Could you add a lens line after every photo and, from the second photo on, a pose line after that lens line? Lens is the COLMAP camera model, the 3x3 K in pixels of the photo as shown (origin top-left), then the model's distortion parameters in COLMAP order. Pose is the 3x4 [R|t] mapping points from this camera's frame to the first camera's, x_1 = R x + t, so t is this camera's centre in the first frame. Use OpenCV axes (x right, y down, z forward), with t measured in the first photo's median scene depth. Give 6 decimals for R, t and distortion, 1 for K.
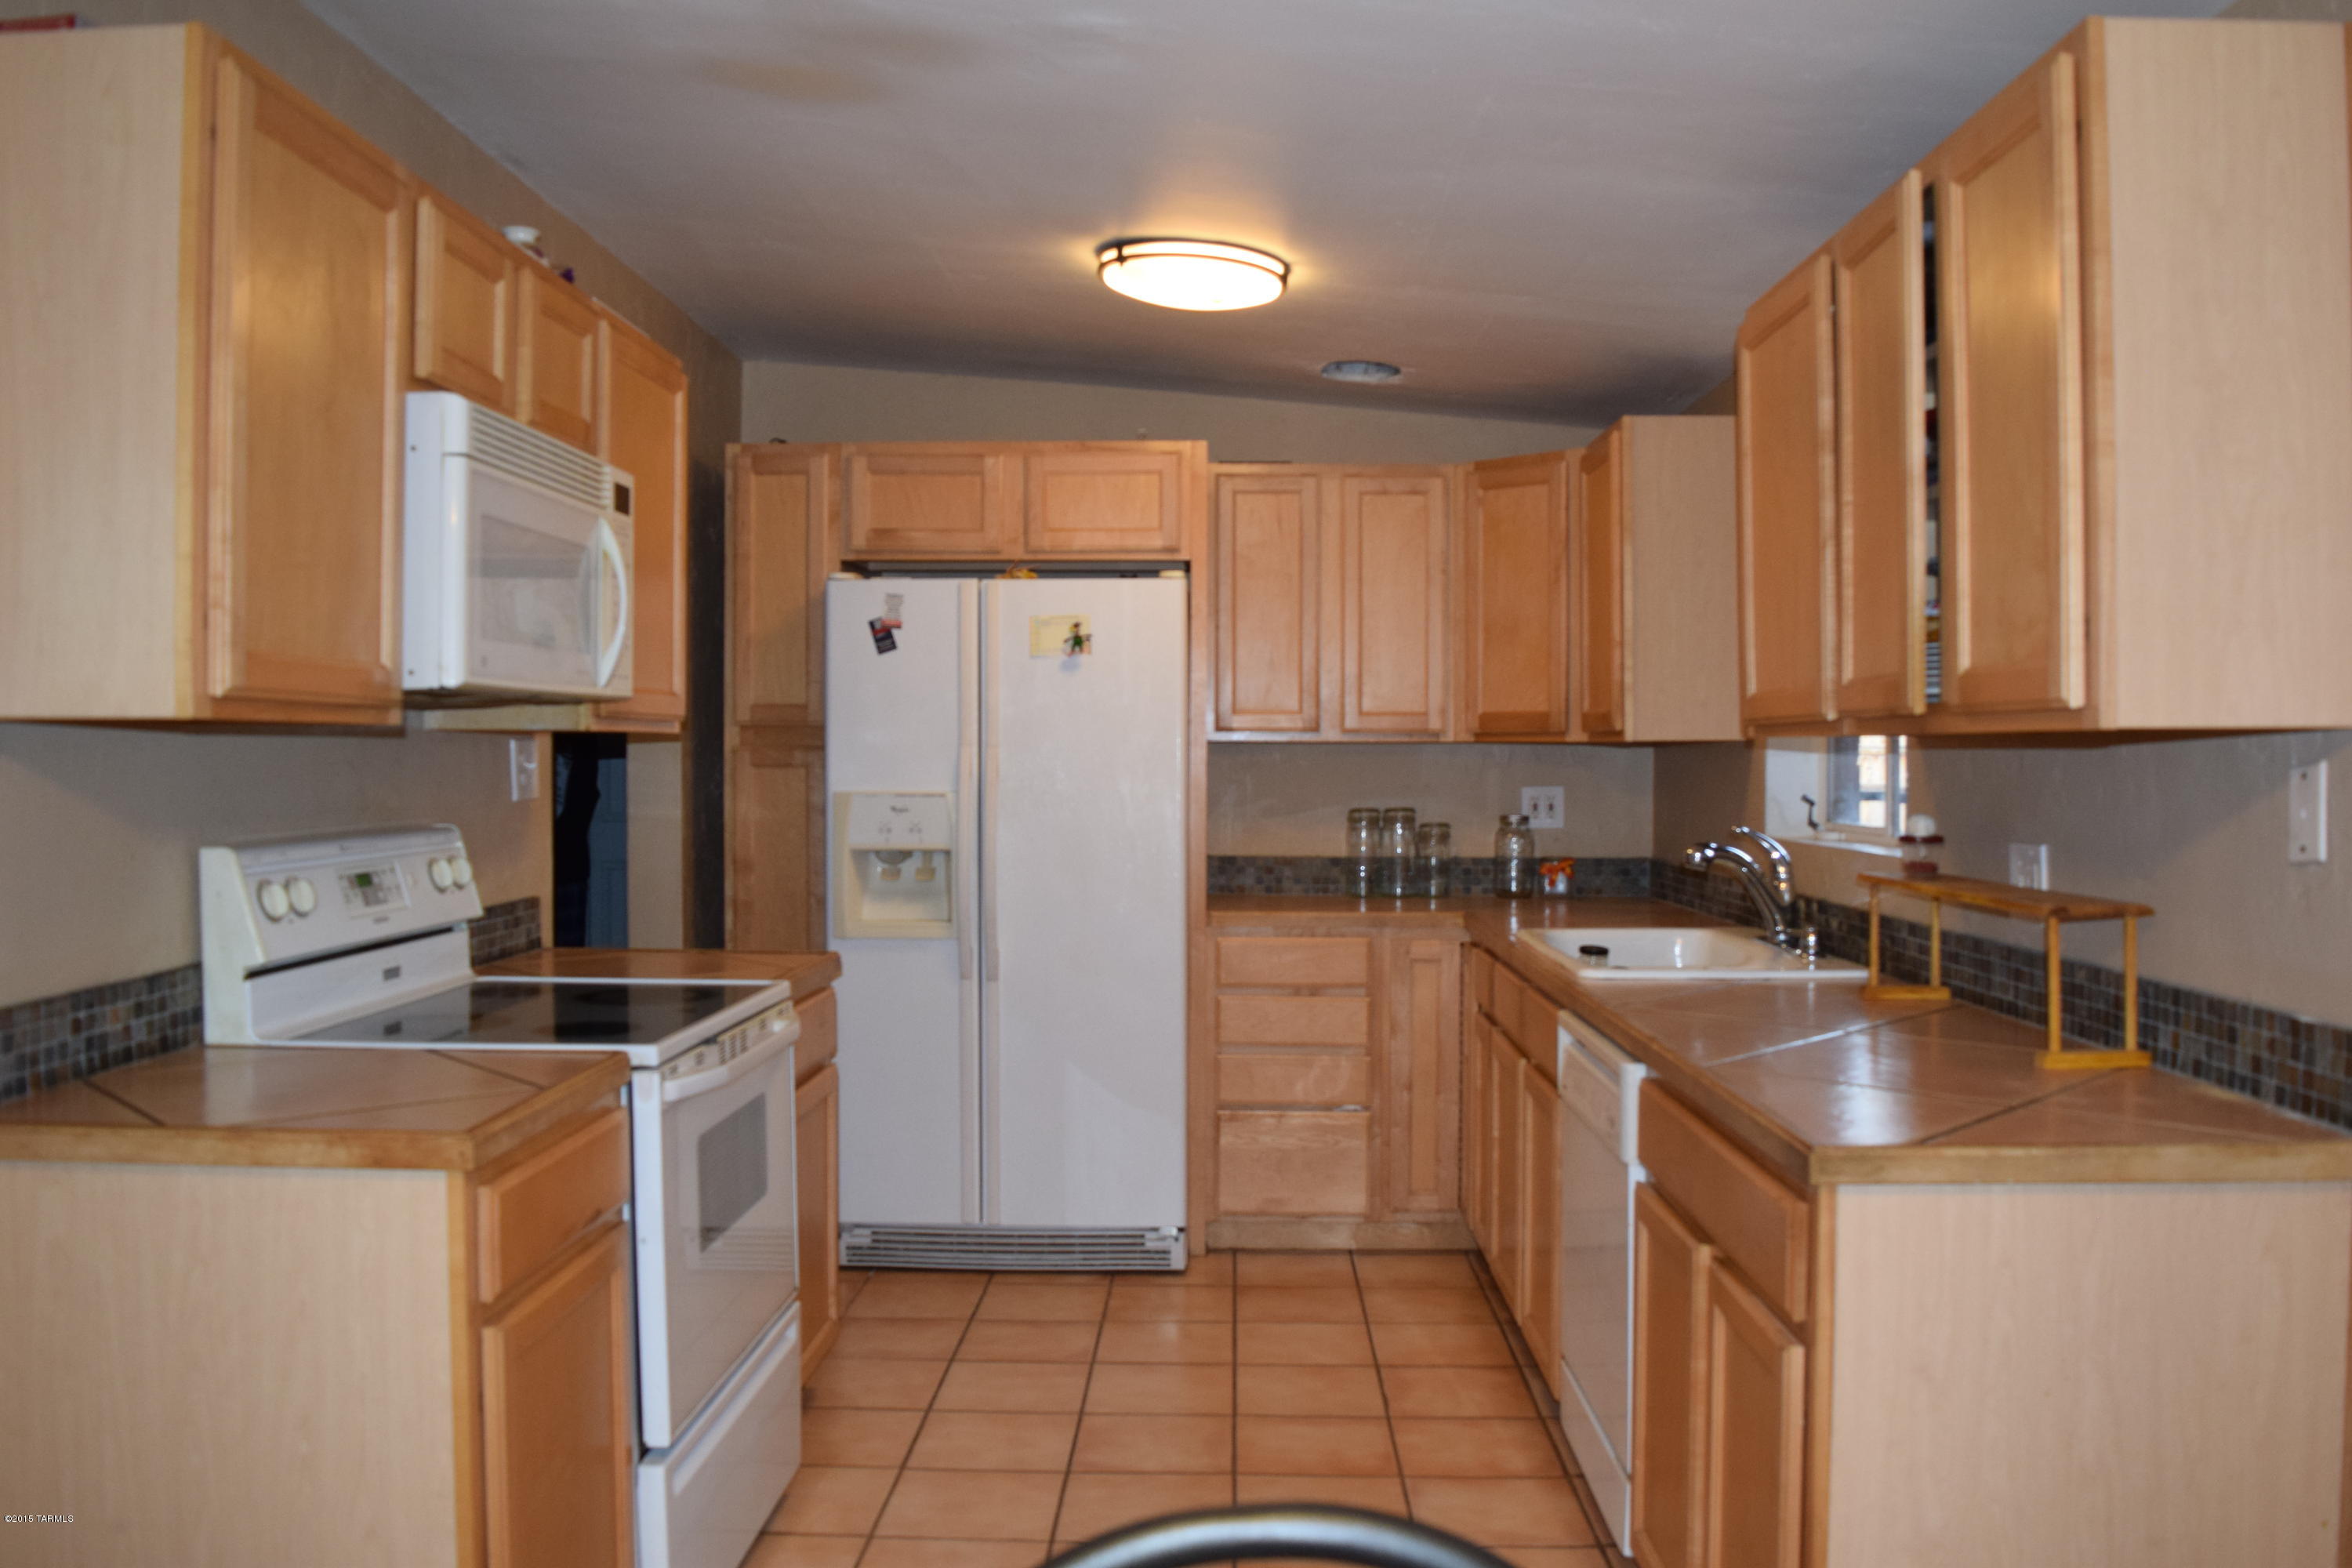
lens RADIAL K [[1865.3, 0, 1185.2], [0, 1865.3, 777.0], [0, 0, 1]] dist [-0.088271, 0.013442]
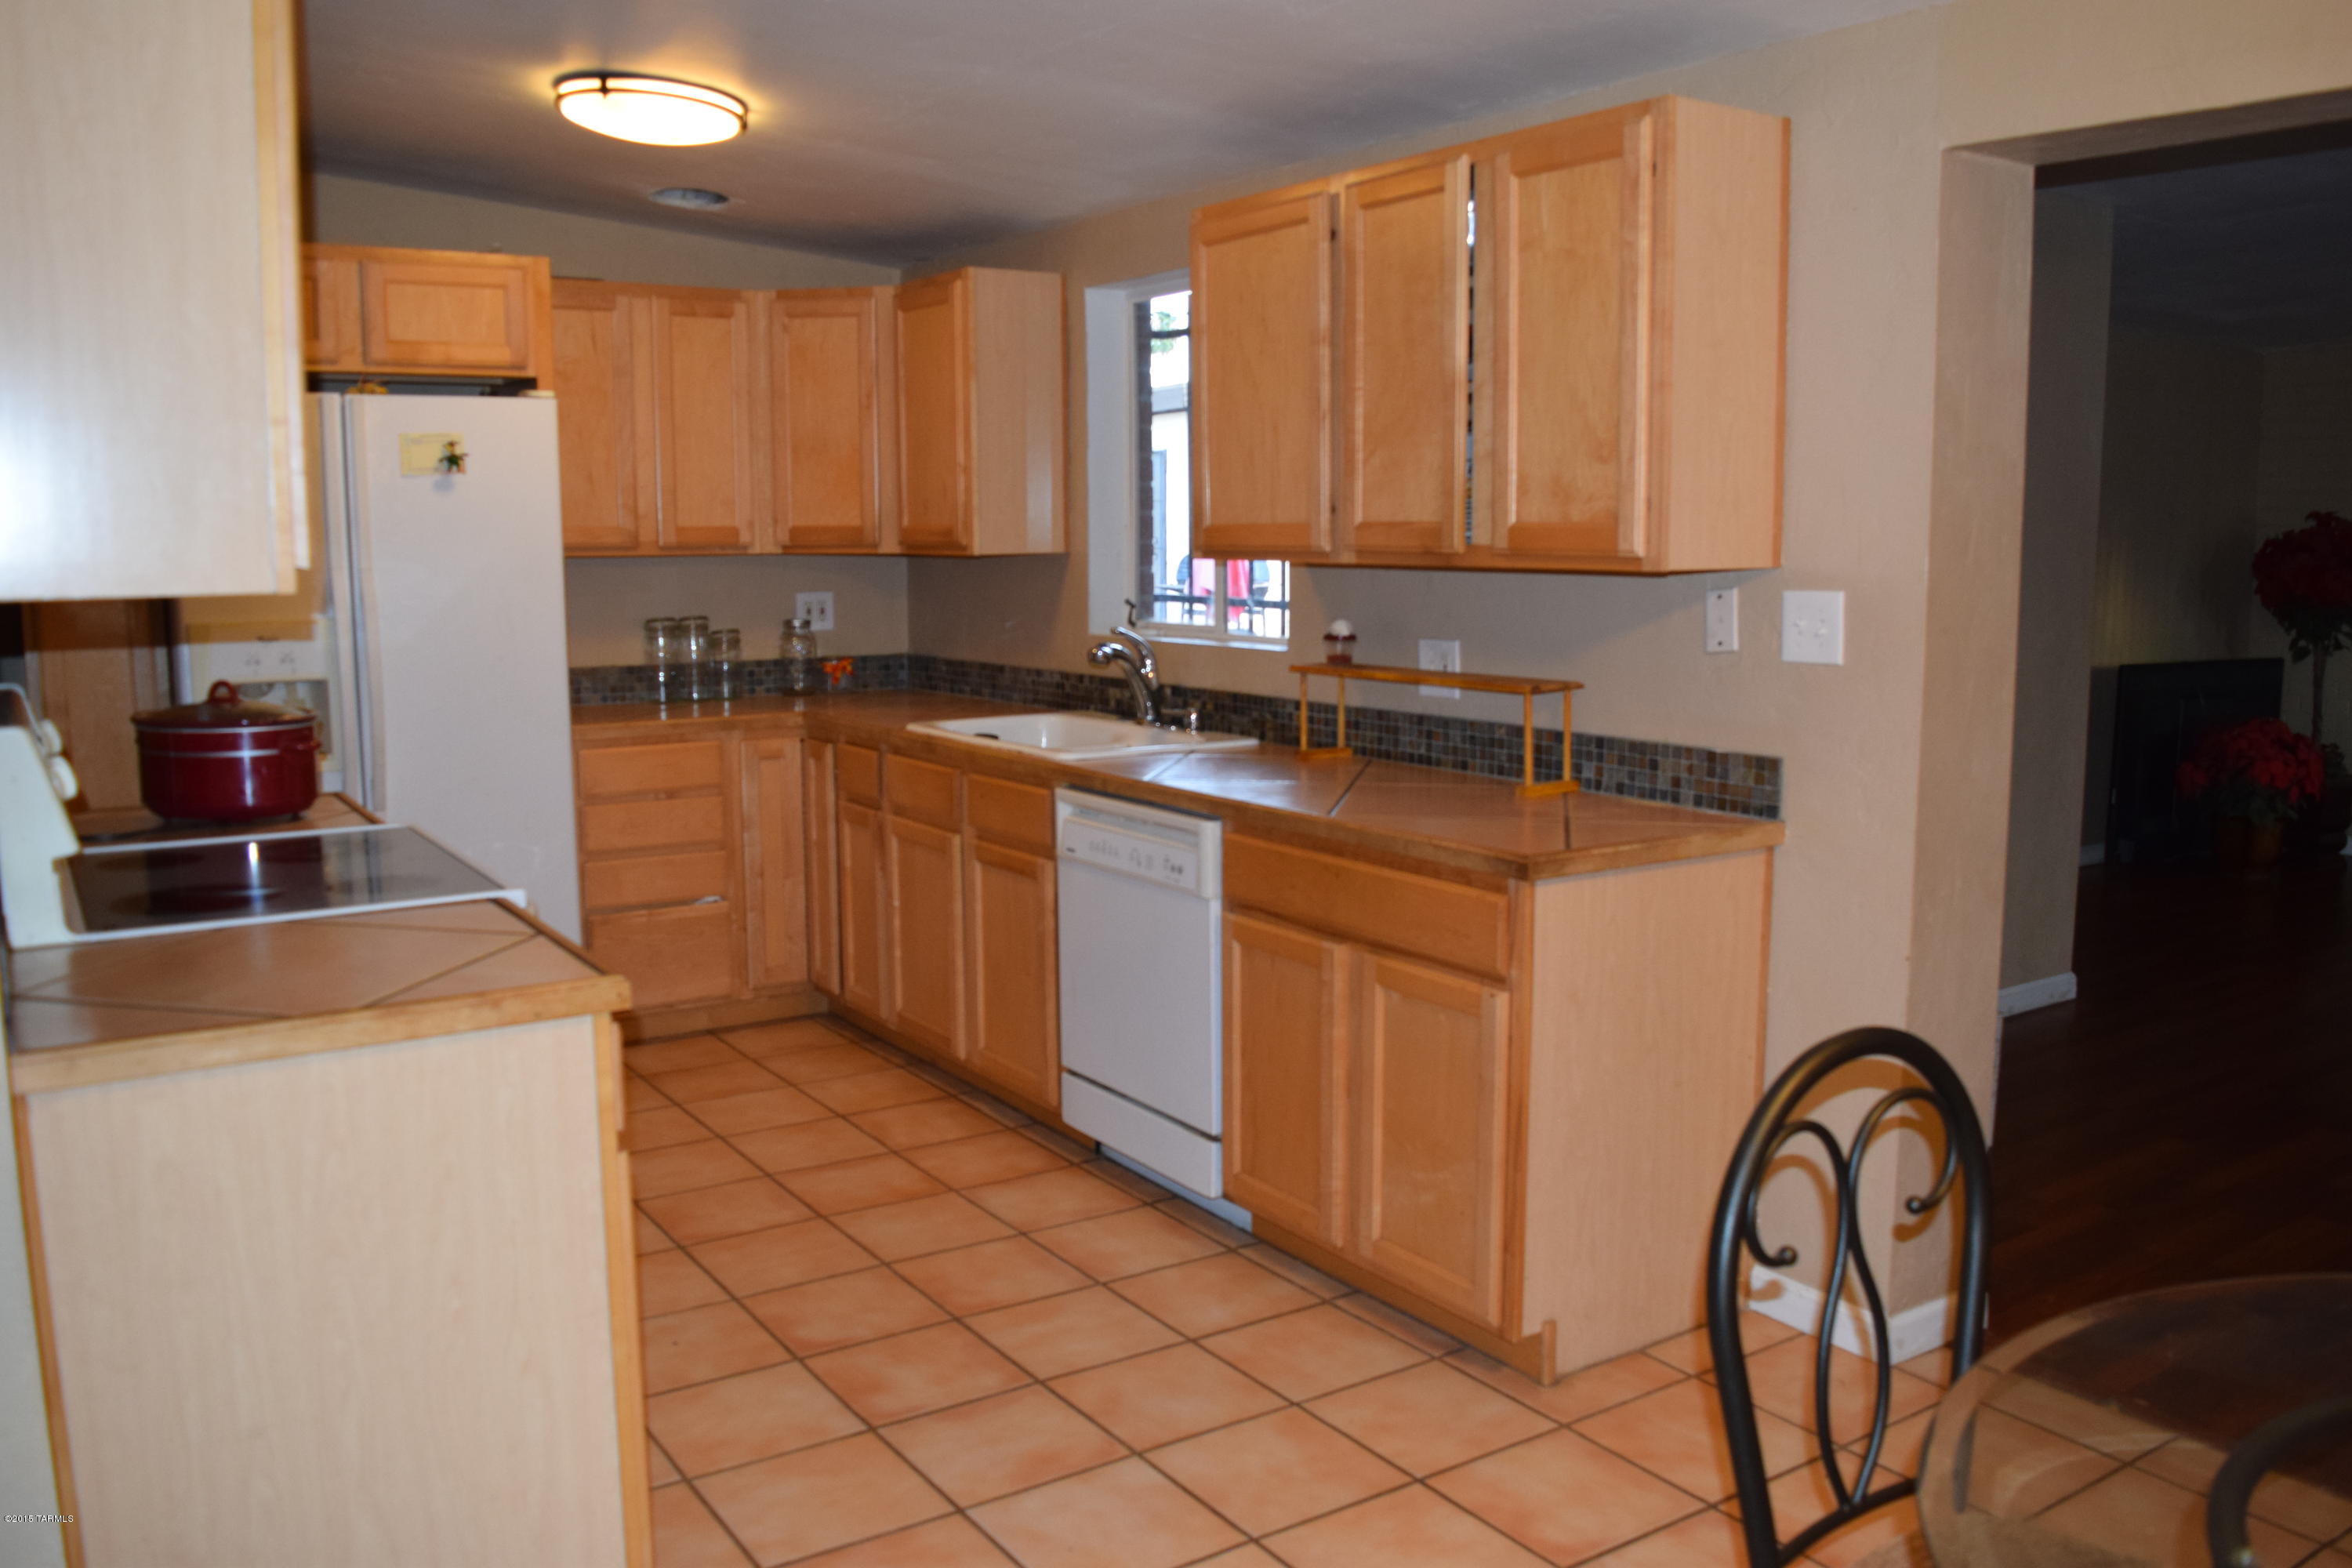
lens RADIAL K [[1865.3, 0, 1185.2], [0, 1865.3, 777.0], [0, 0, 1]] dist [-0.088271, 0.013442]
pose [[0.816636, -0.079228, 0.571690, -0.306978], [0.011219, 0.992525, 0.121525, -0.020310], [-0.577045, -0.092828, 0.811420, -0.023006]]
